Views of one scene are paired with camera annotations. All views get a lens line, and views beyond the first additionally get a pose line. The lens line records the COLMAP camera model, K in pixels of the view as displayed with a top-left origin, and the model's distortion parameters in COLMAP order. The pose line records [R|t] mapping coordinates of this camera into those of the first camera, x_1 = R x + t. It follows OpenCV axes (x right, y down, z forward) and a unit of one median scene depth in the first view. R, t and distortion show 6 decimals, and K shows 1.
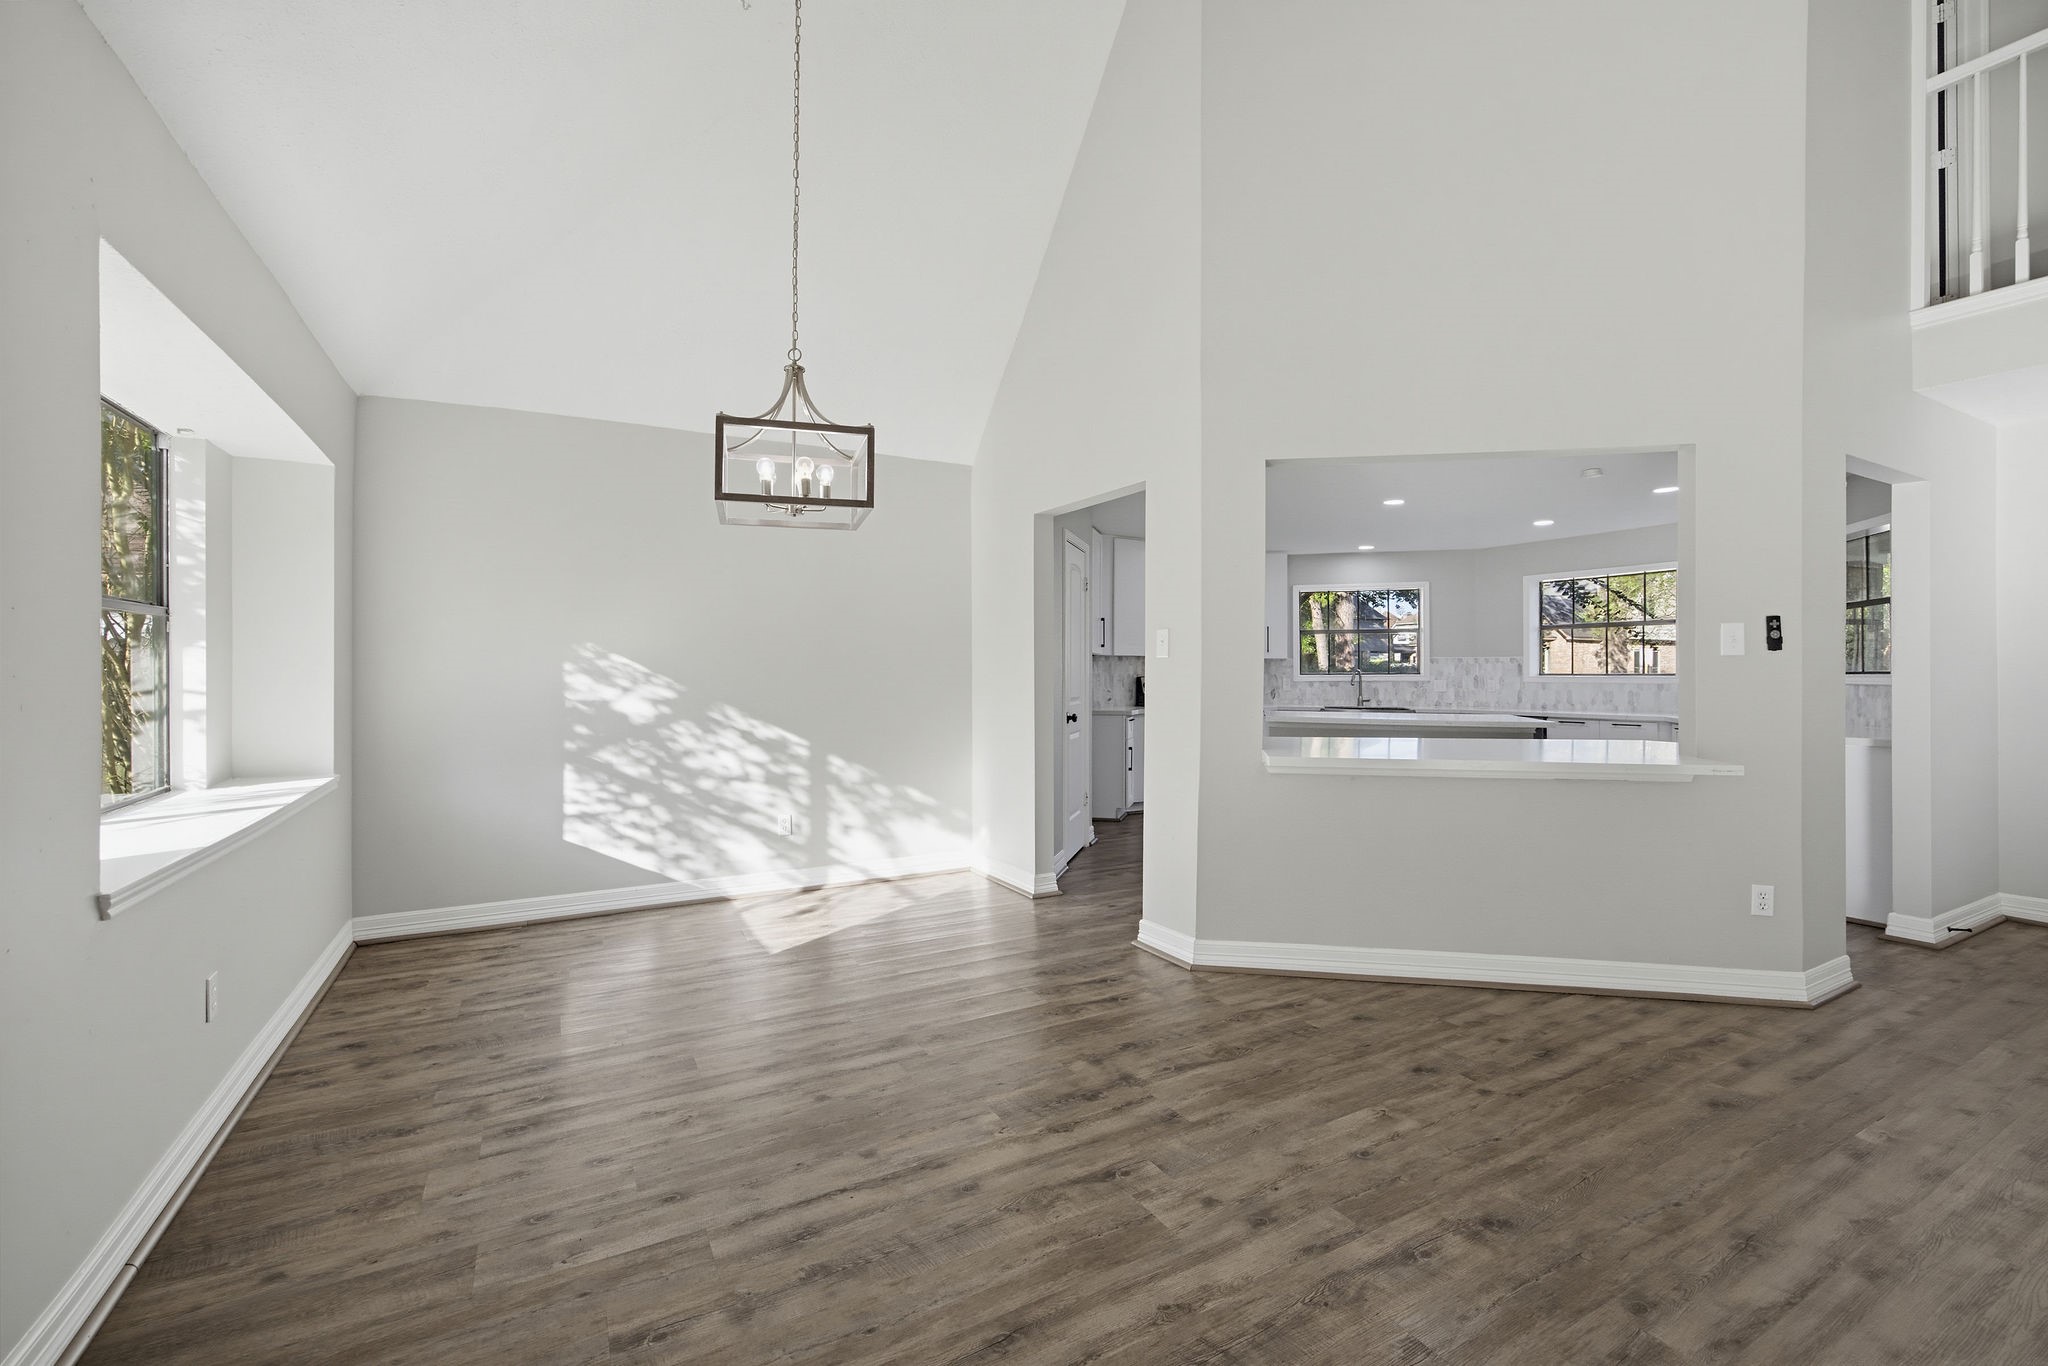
lens RADIAL K [[844.8, 0, 1013.9], [0, 844.8, 661.1], [0, 0, 1]] dist [-0.038688, 0.015059]
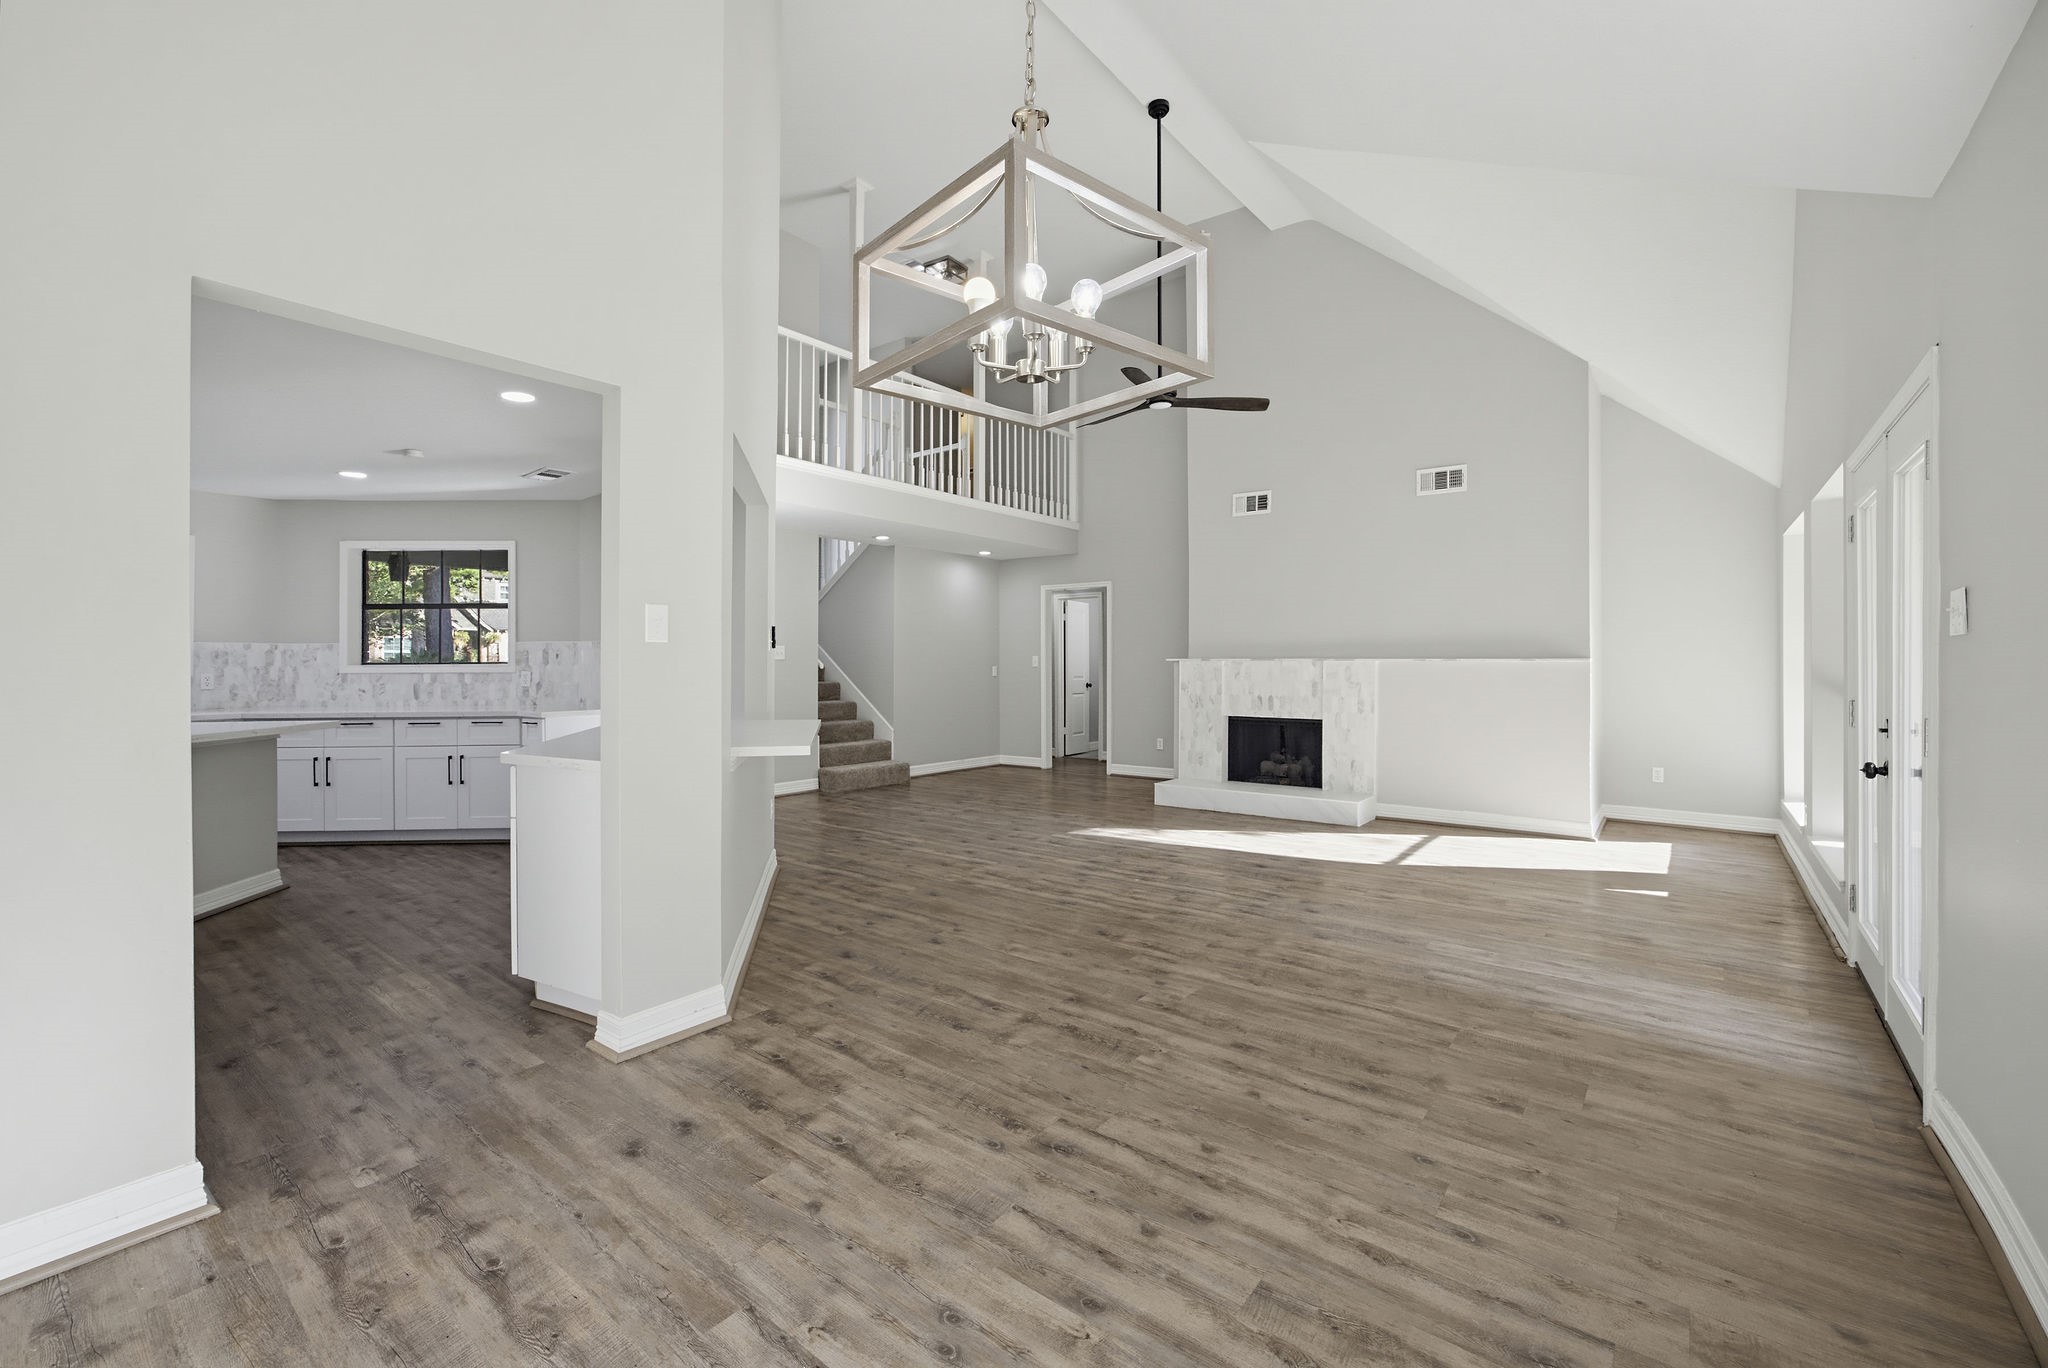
lens RADIAL K [[844.8, 0, 1013.9], [0, 844.8, 662.1], [0, 0, 1]] dist [-0.038688, 0.015059]
pose [[-0.371923, -0.000301, 0.928264, -1.026148], [-0.009507, 0.999949, -0.003484, 0.017350], [-0.928215, -0.010121, -0.371907, 1.614372]]
